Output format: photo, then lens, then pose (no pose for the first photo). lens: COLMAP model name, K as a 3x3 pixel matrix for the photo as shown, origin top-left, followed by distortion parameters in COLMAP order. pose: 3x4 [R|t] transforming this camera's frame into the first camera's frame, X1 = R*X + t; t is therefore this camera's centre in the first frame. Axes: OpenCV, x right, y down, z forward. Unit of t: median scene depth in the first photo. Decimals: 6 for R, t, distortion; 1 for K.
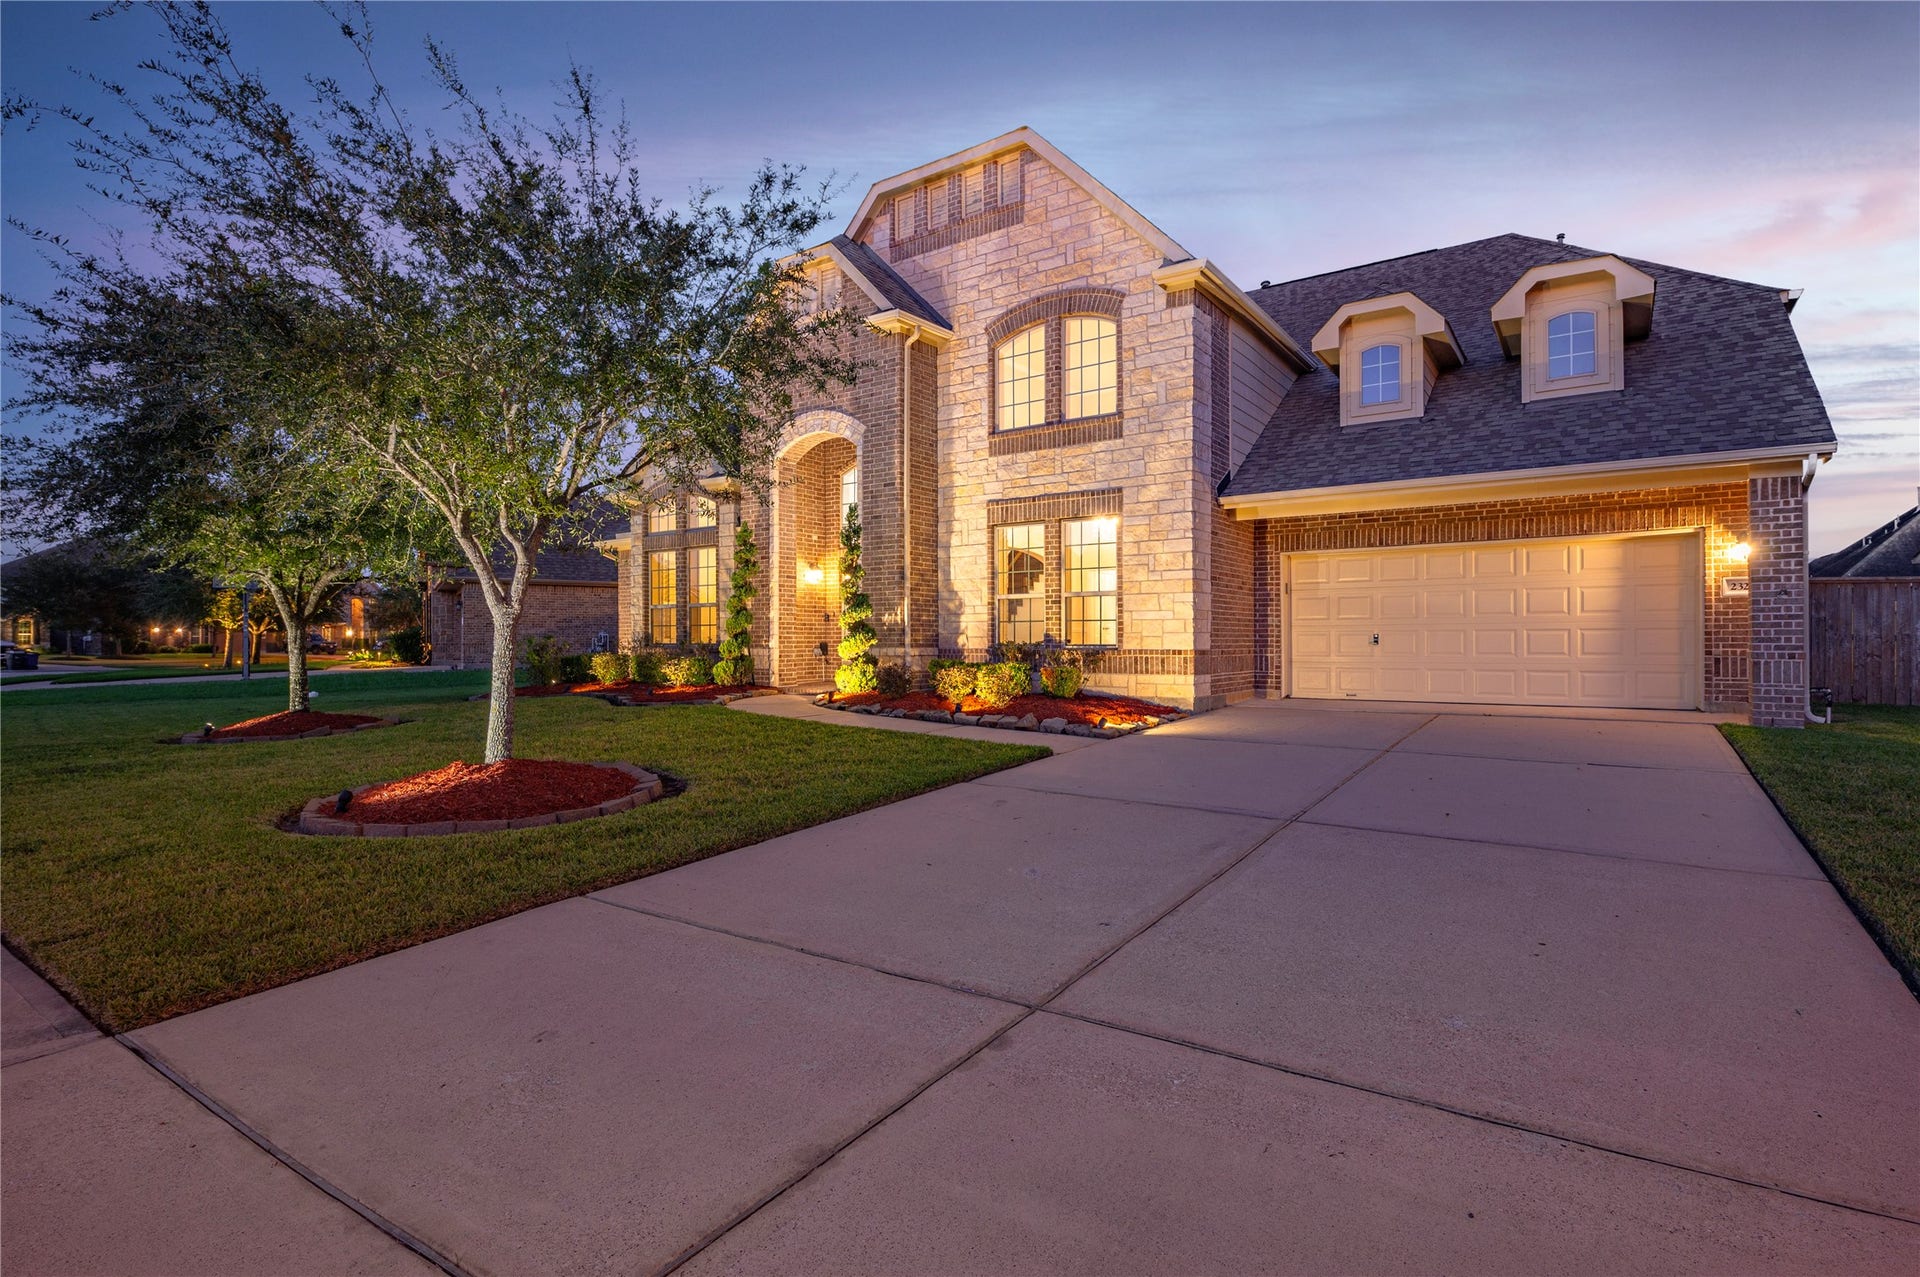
lens RADIAL K [[963.2, 0, 964.3], [0, 963.2, 631.3], [0, 0, 1]] dist [-0.001678, -0.000998]
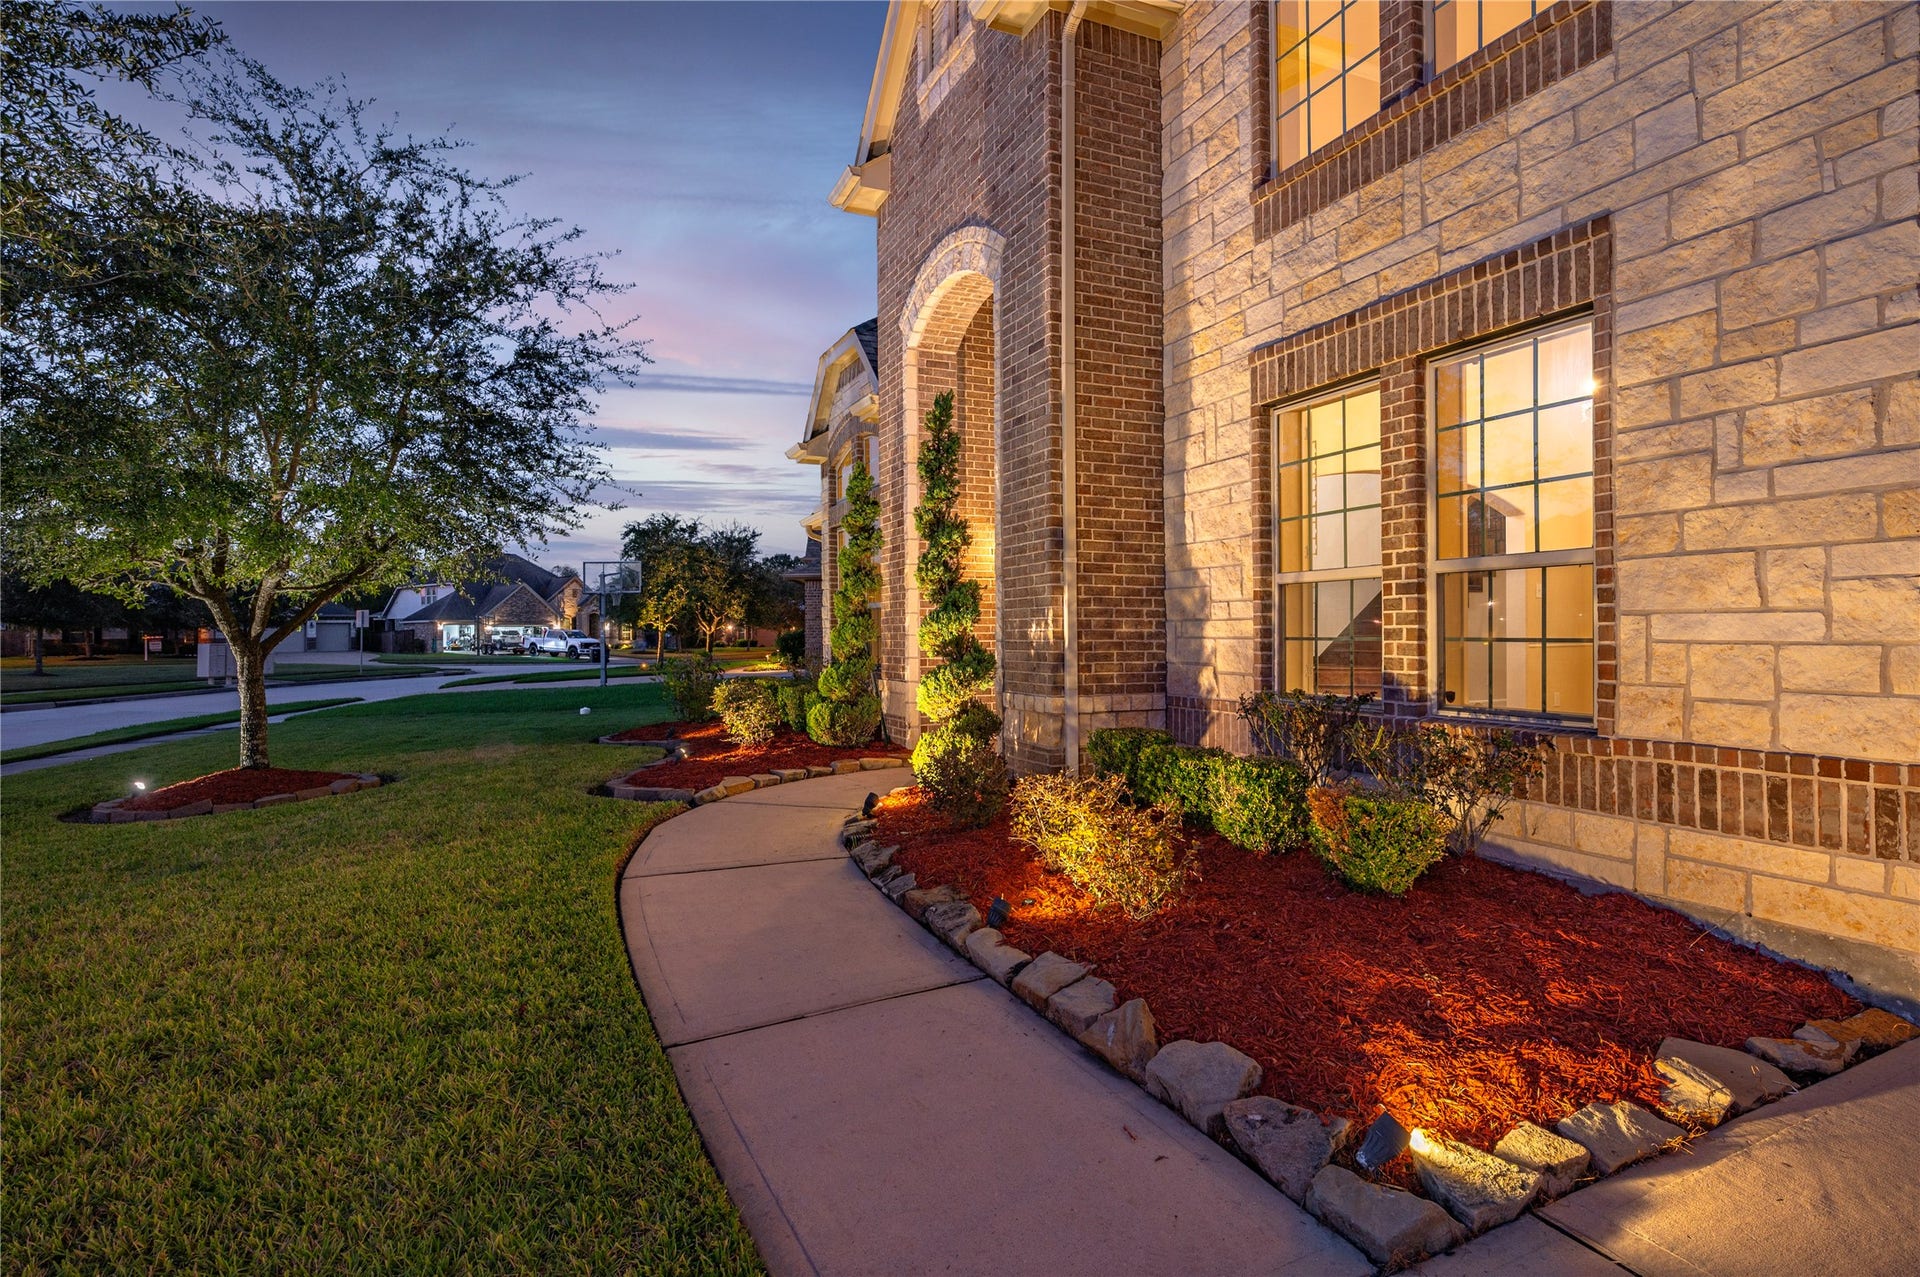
lens RADIAL K [[963.2, 0, 964.3], [0, 963.2, 631.3], [0, 0, 1]] dist [-0.001678, -0.000998]
pose [[0.853958, -0.004106, -0.520325, 0.136628], [0.010848, 0.999892, 0.009914, -0.018970], [0.520229, -0.014111, 0.853911, 0.583567]]
